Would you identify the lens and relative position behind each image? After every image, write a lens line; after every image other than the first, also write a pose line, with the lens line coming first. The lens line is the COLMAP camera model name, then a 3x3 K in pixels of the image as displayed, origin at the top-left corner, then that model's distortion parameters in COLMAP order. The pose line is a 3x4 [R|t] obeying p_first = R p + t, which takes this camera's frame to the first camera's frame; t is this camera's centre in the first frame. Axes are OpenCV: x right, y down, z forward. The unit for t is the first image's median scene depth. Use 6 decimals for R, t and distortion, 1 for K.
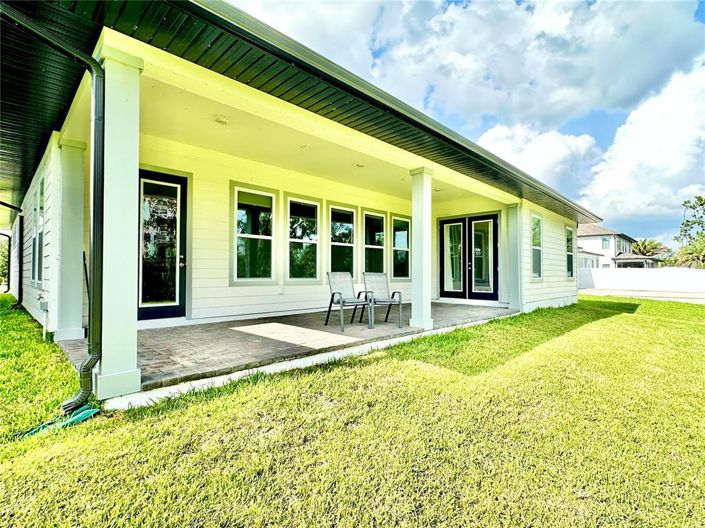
lens RADIAL K [[348.7, 0, 352.5], [0, 348.7, 265.9], [0, 0, 1]] dist [-0.000563, 0.000478]
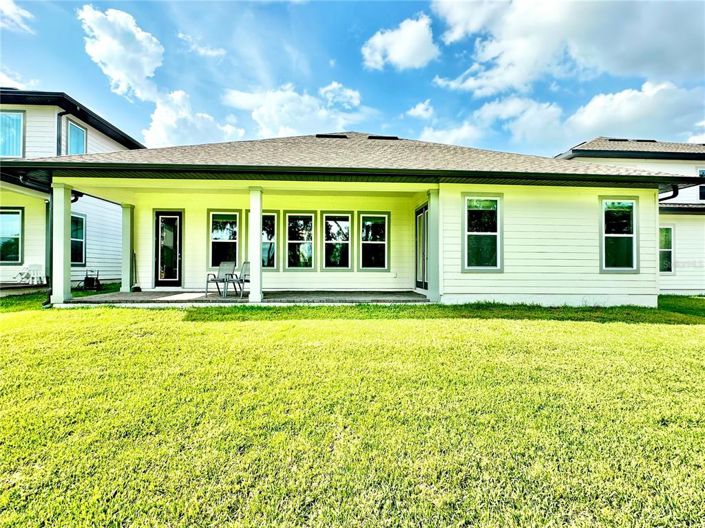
lens RADIAL K [[352.0, 0, 352.5], [0, 352.0, 264.0], [0, 0, 1]] dist [0.002639, -0.000017]
pose [[0.755060, -0.008537, -0.655600, 1.307452], [0.010574, 0.999944, -0.000842, 0.032650], [0.655570, -0.006297, 0.755108, 0.166867]]
